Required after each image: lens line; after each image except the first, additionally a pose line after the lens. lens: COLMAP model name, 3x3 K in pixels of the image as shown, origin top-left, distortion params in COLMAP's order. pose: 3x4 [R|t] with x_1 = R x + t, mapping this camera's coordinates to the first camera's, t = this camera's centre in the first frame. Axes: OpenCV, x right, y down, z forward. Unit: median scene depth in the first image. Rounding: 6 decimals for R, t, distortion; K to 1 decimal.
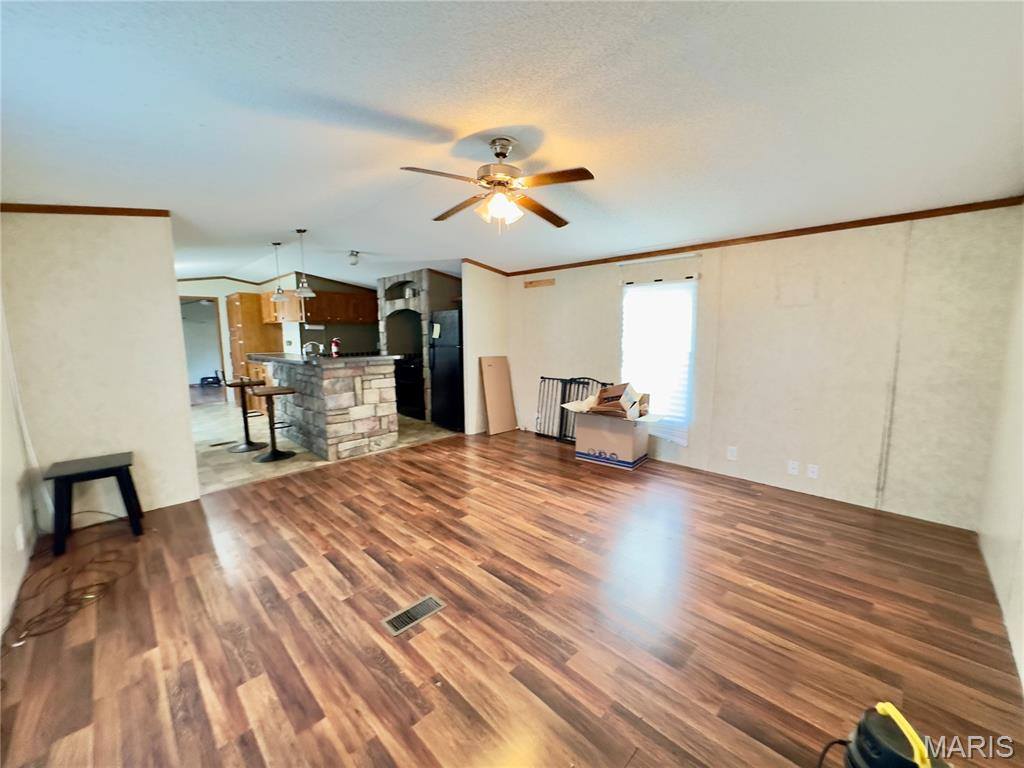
lens RADIAL K [[406.6, 0, 511.5], [0, 406.6, 385.2], [0, 0, 1]] dist [0.000830, -0.000262]
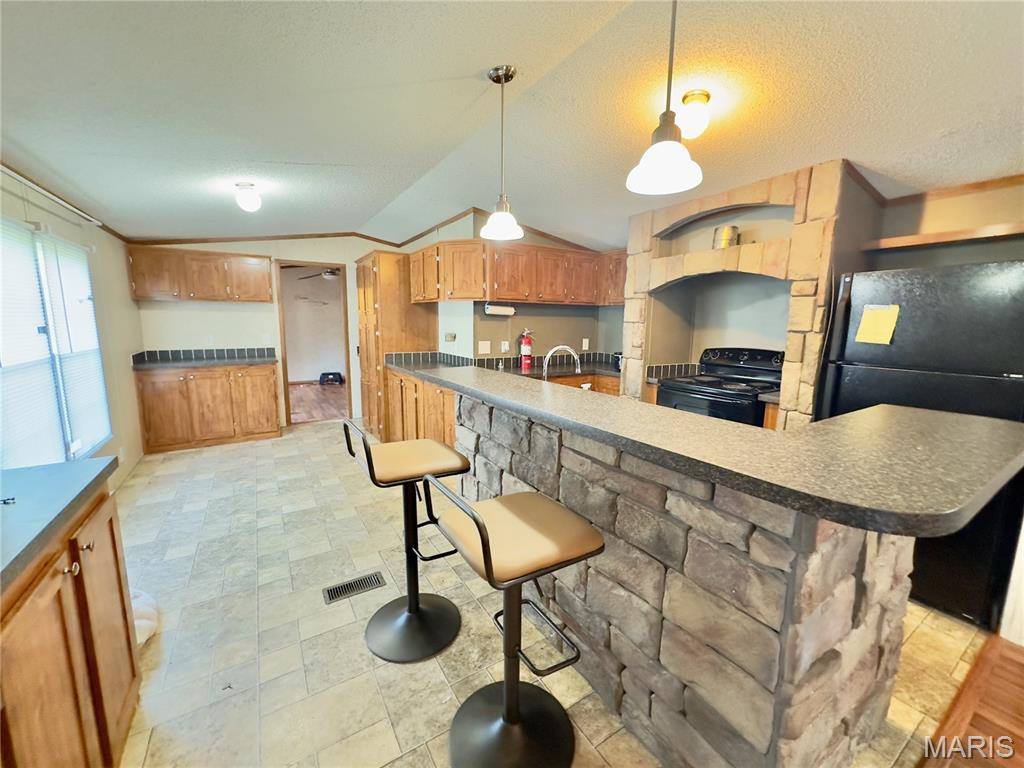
lens RADIAL K [[406.6, 0, 509.3], [0, 406.6, 382.6], [0, 0, 1]] dist [0.000830, -0.000262]
pose [[0.973567, 0.055377, -0.221585, -0.353077], [-0.050251, 0.998324, 0.028711, -0.062401], [0.222804, -0.016817, 0.974718, 0.474969]]
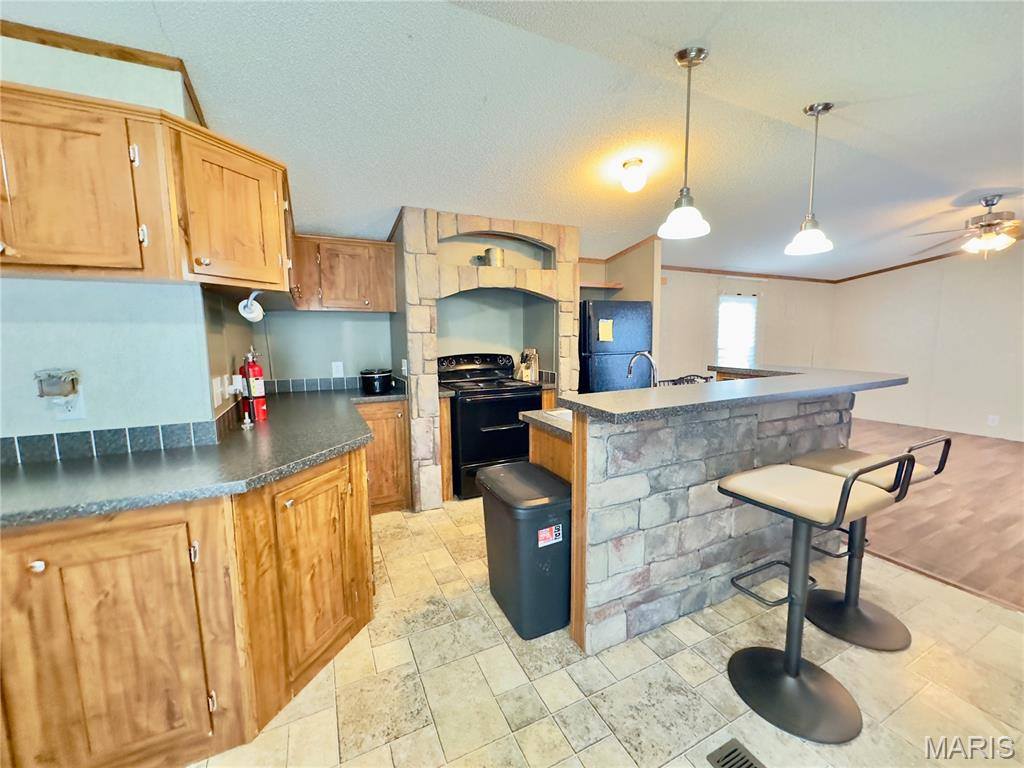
lens RADIAL K [[406.6, 0, 513.5], [0, 406.6, 381.2], [0, 0, 1]] dist [0.000830, -0.000262]
pose [[0.324438, -0.098658, 0.940748, -0.713300], [0.132220, 0.989512, 0.058172, -0.091469], [-0.936620, 0.105512, 0.334080, 0.775907]]
